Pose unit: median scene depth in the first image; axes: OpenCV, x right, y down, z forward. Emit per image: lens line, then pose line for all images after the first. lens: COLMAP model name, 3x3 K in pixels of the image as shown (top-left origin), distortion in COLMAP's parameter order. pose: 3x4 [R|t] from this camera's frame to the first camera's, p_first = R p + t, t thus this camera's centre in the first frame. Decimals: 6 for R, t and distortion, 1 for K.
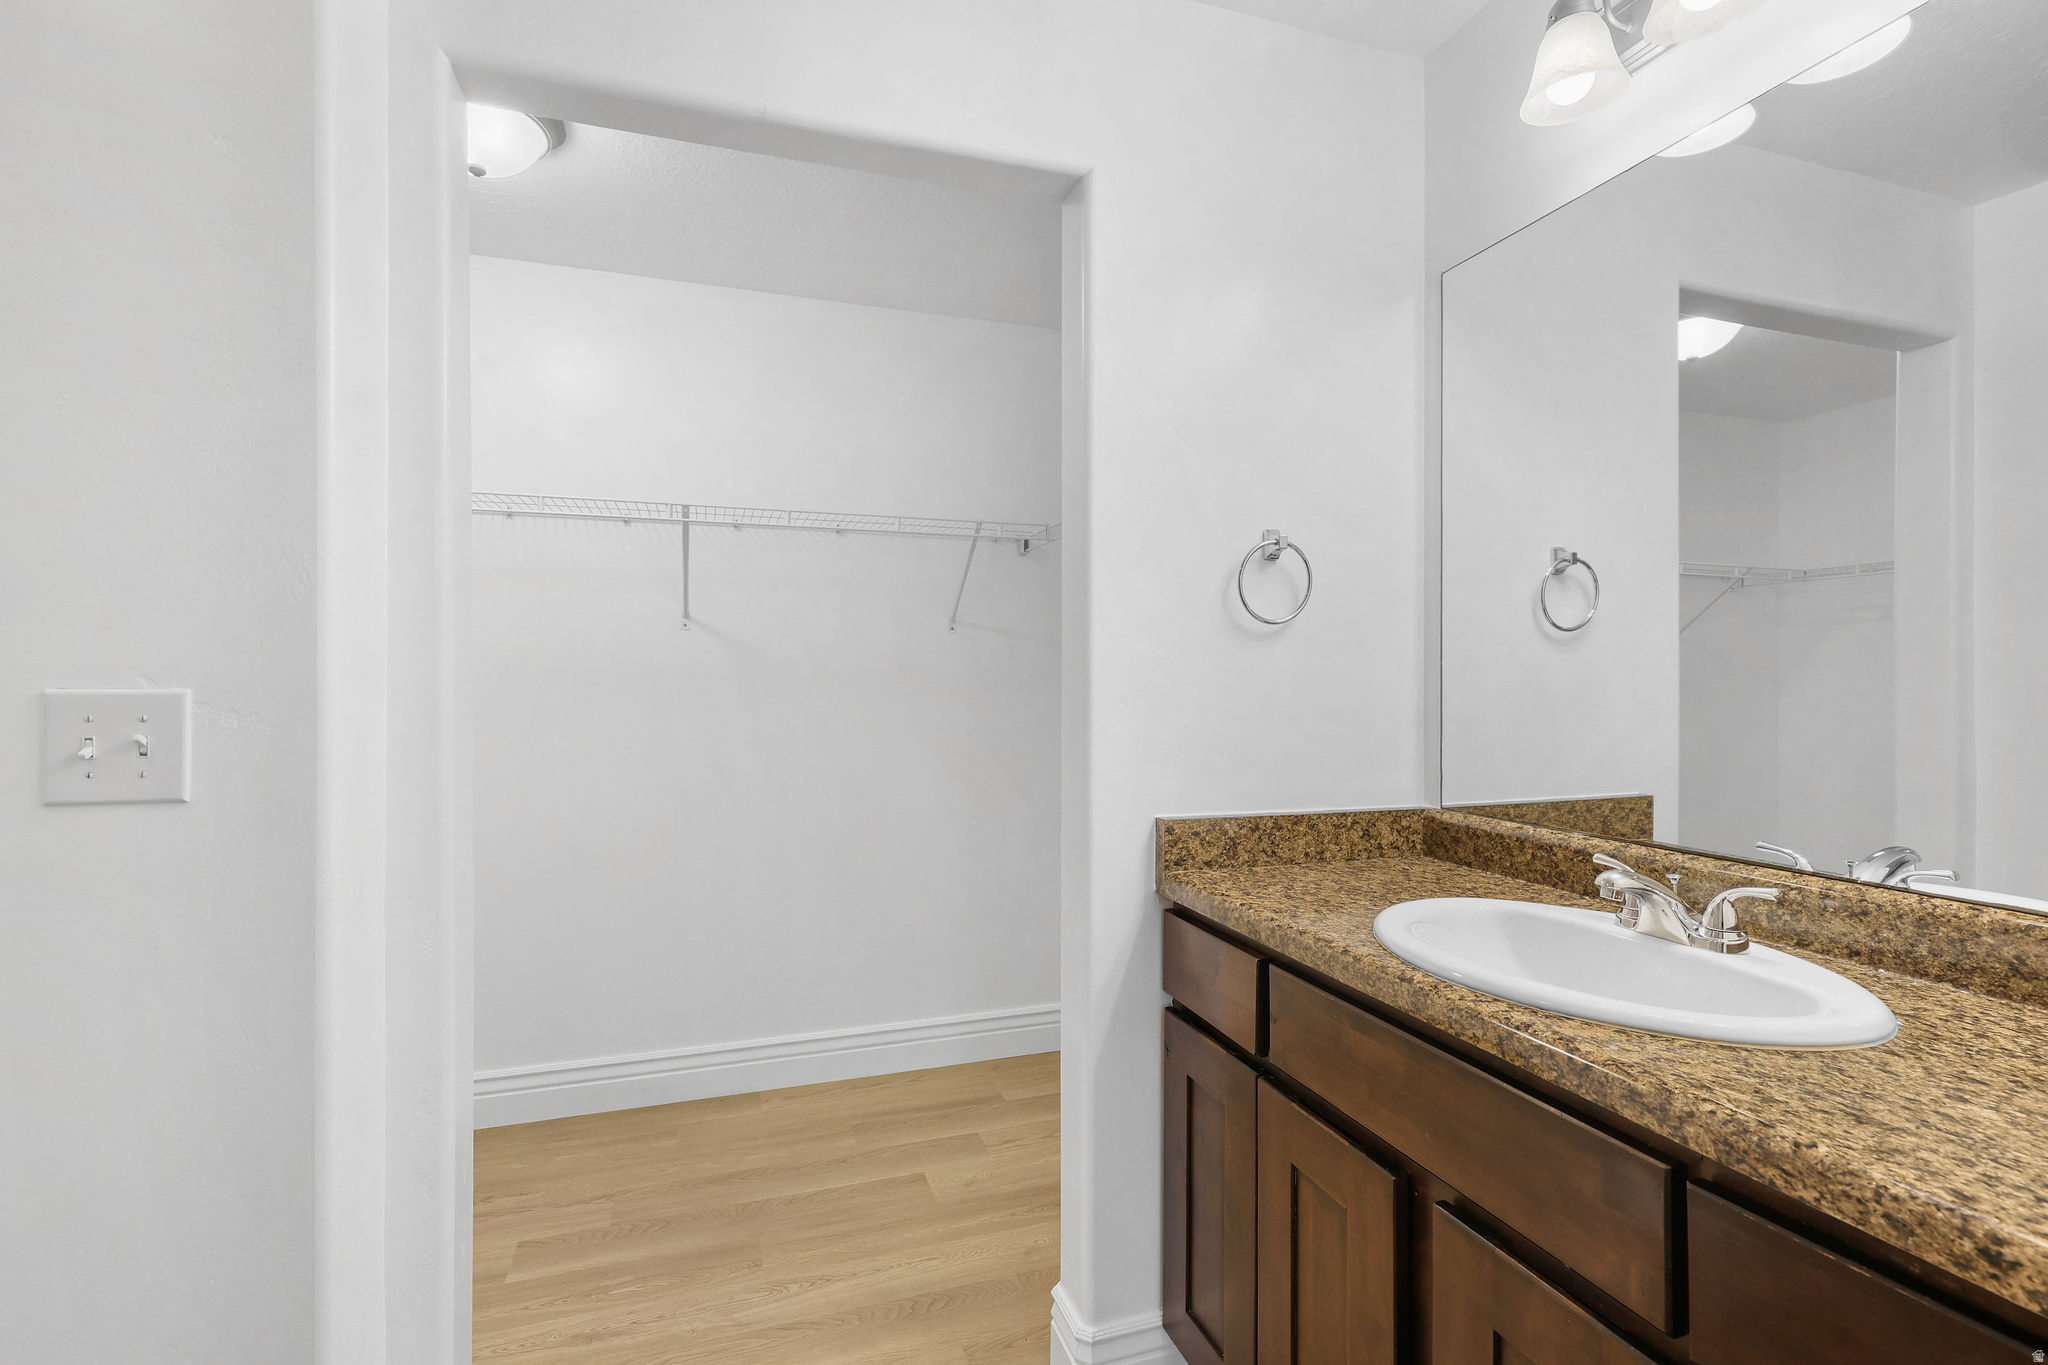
lens RADIAL K [[950.7, 0, 1028.4], [0, 950.7, 692.1], [0, 0, 1]] dist [0.002069, -0.000617]
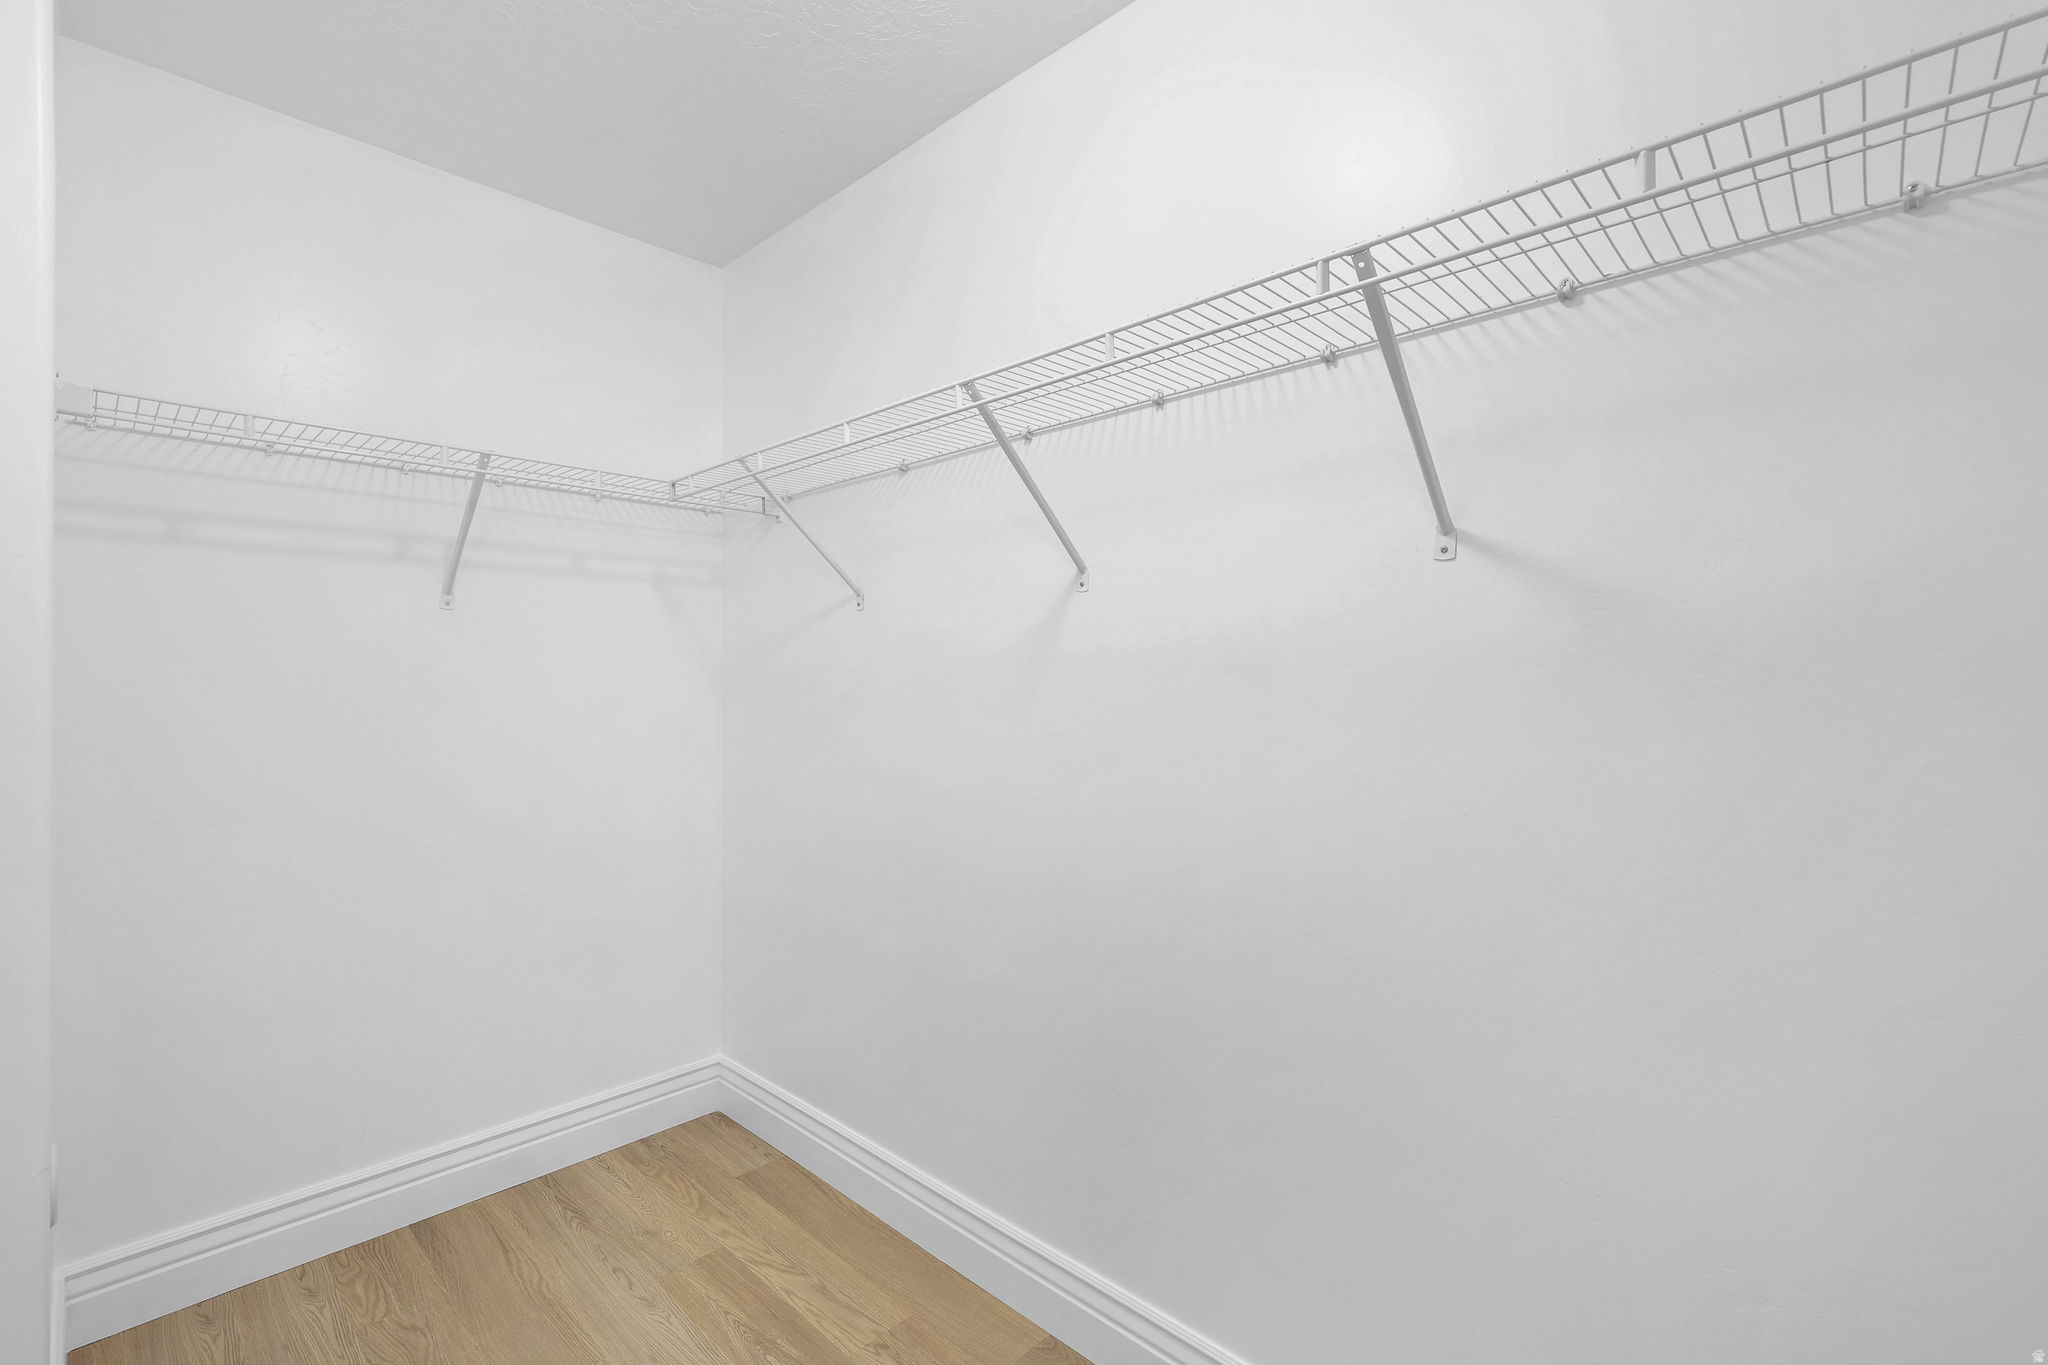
lens RADIAL K [[887.3, 0, 1016.4], [0, 887.3, 677.4], [0, 0, 1]] dist [0.004580, 0.000256]
pose [[0.470141, -0.004001, -0.882582, -0.026089], [-0.002426, 0.999980, -0.005825, -0.001807], [0.882588, 0.004879, 0.470122, 0.202798]]
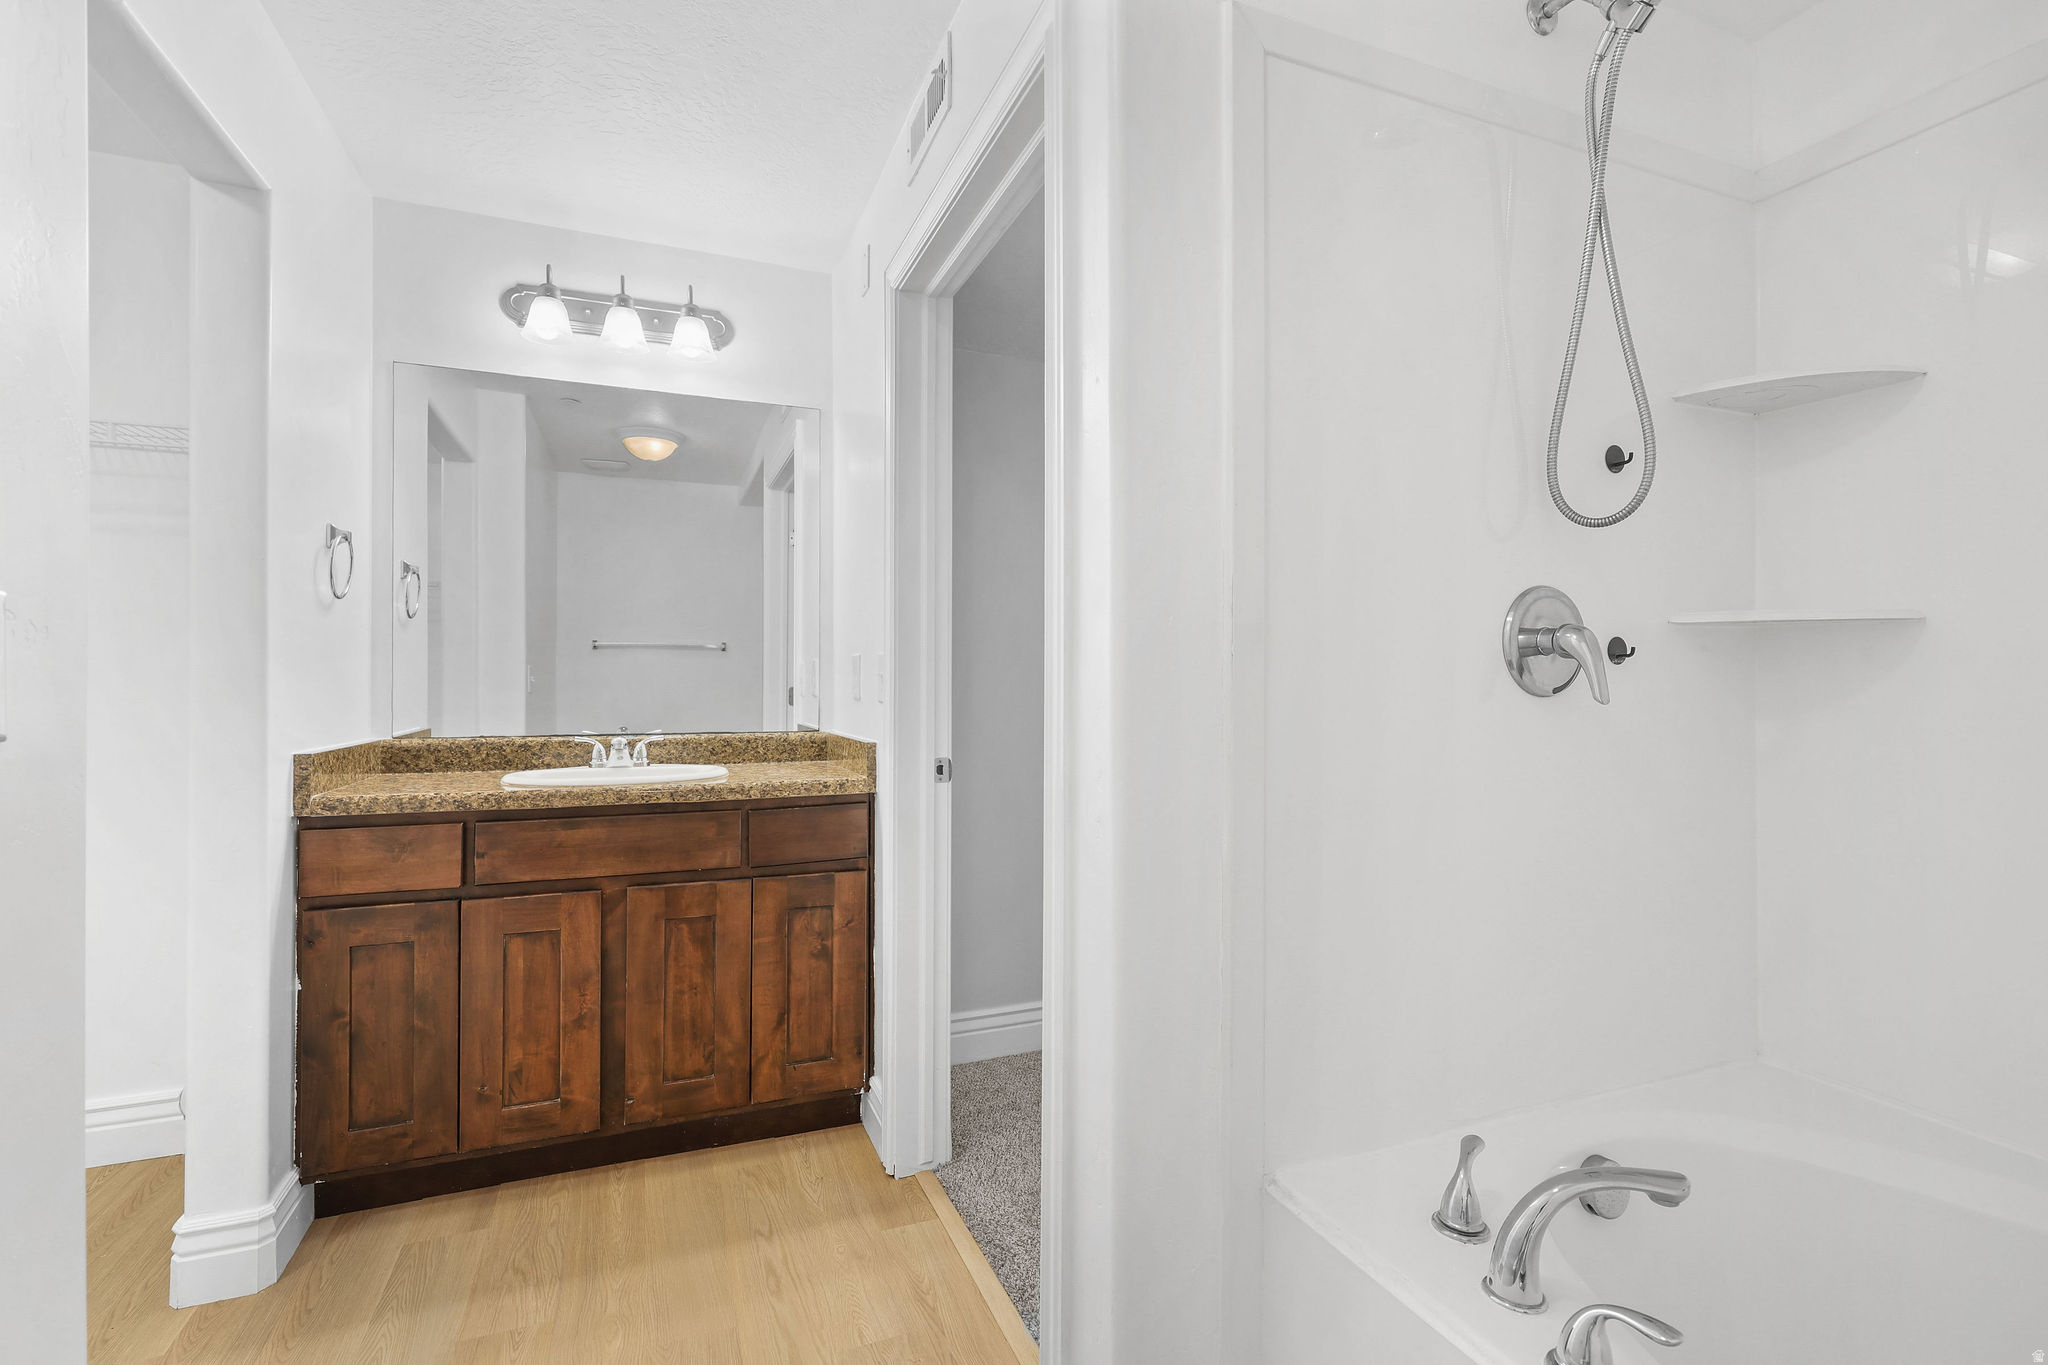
lens RADIAL K [[950.7, 0, 1023.9], [0, 950.7, 677.7], [0, 0, 1]] dist [0.002069, -0.000617]
pose [[-0.056412, -0.005095, 0.998395, -1.652390], [0.013897, 0.999886, 0.005887, 0.053135], [-0.998311, 0.014207, -0.056335, 0.192051]]
